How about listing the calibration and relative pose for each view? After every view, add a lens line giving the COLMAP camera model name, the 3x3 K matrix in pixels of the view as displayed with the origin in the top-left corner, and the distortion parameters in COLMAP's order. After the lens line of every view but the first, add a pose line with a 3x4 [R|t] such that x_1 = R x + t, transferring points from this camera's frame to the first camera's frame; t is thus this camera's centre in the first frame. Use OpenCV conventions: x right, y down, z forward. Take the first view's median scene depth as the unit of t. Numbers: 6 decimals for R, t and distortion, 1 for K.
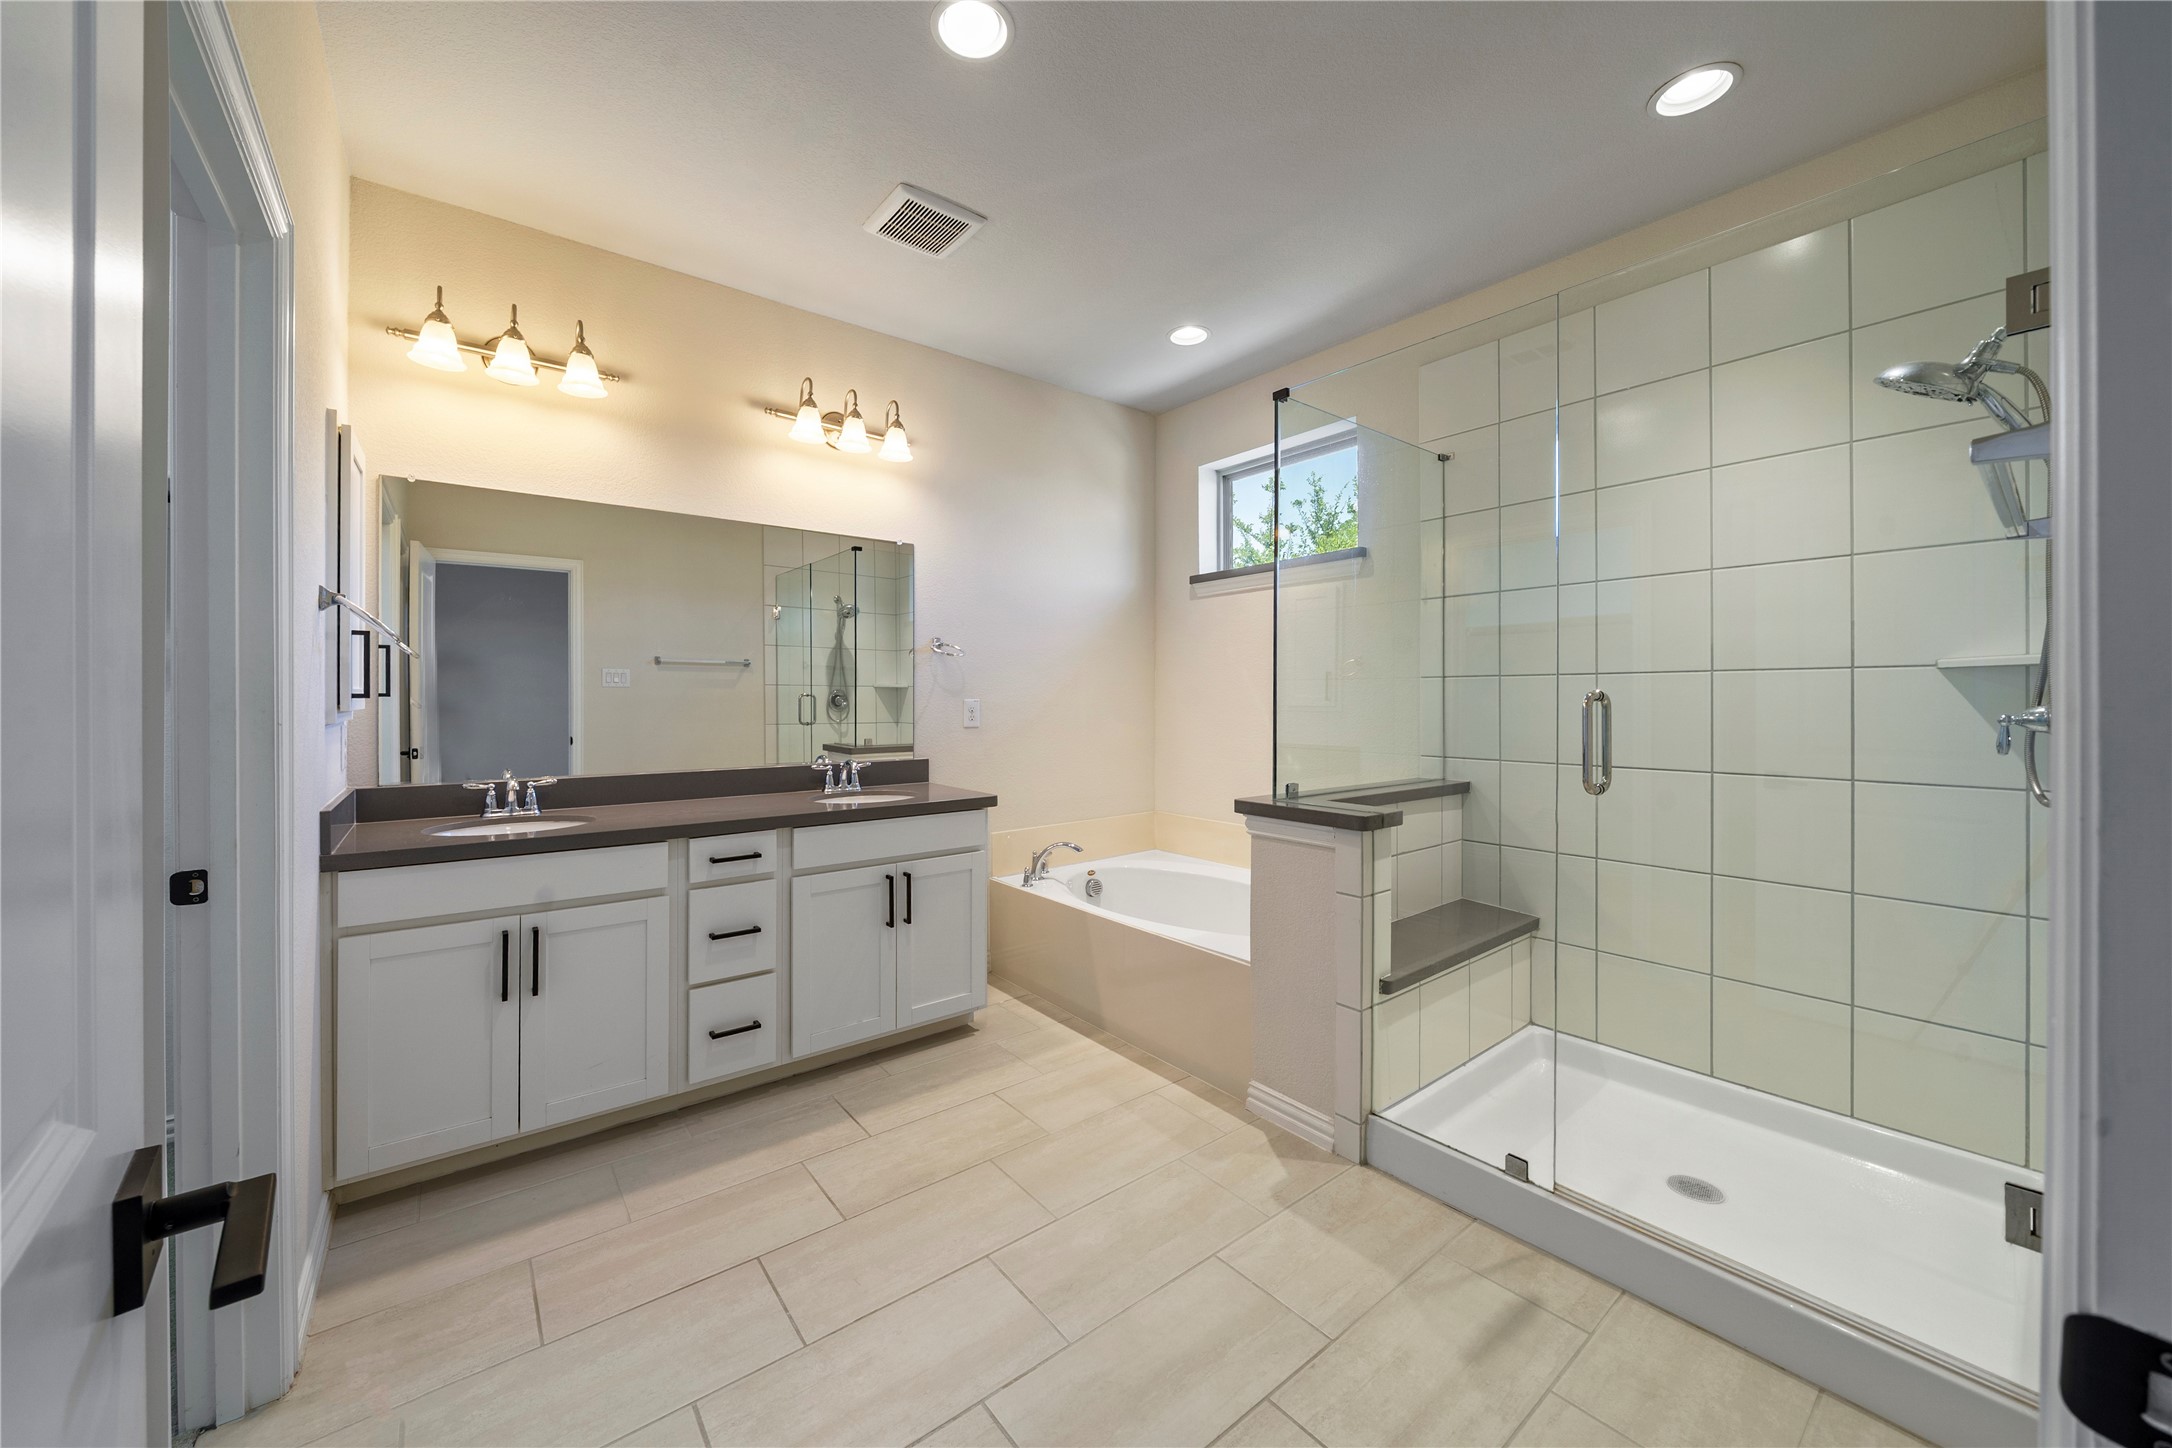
lens RADIAL K [[758.1, 0, 1032.3], [0, 758.1, 695.6], [0, 0, 1]] dist [-0.010793, 0.000436]
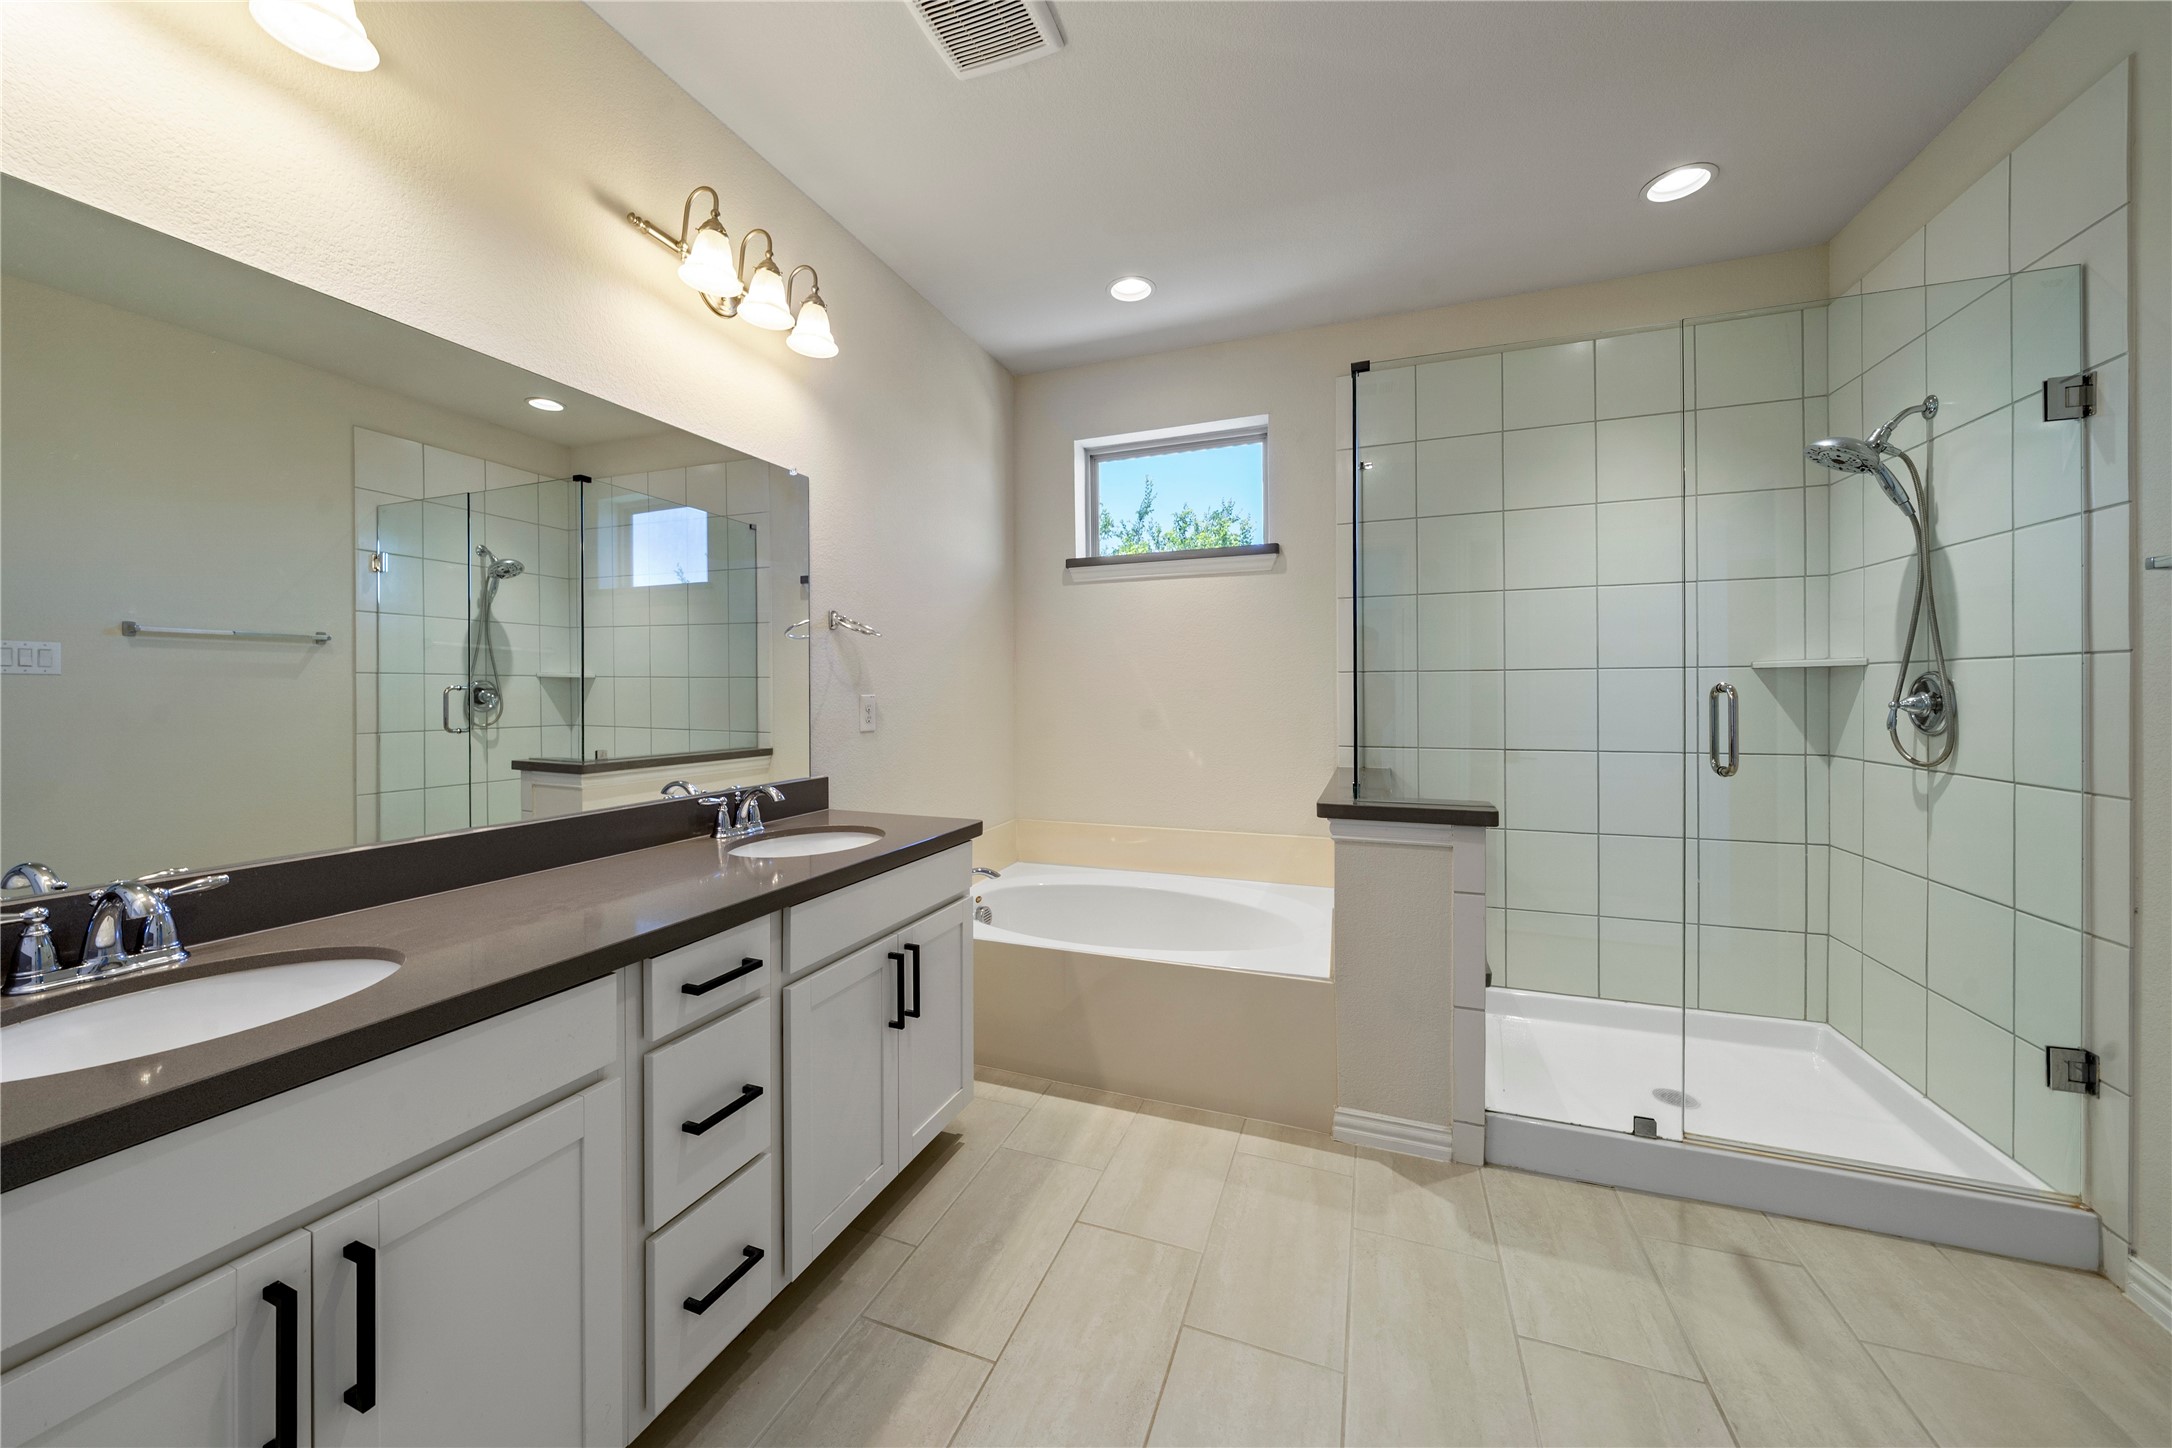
lens RADIAL K [[758.1, 0, 1073.8], [0, 758.1, 692.4], [0, 0, 1]] dist [-0.010793, 0.000436]
pose [[0.855274, -0.001994, 0.518172, -0.450414], [0.000808, 0.999997, 0.002514, 0.001848], [-0.518176, -0.001732, 0.855273, 0.374741]]
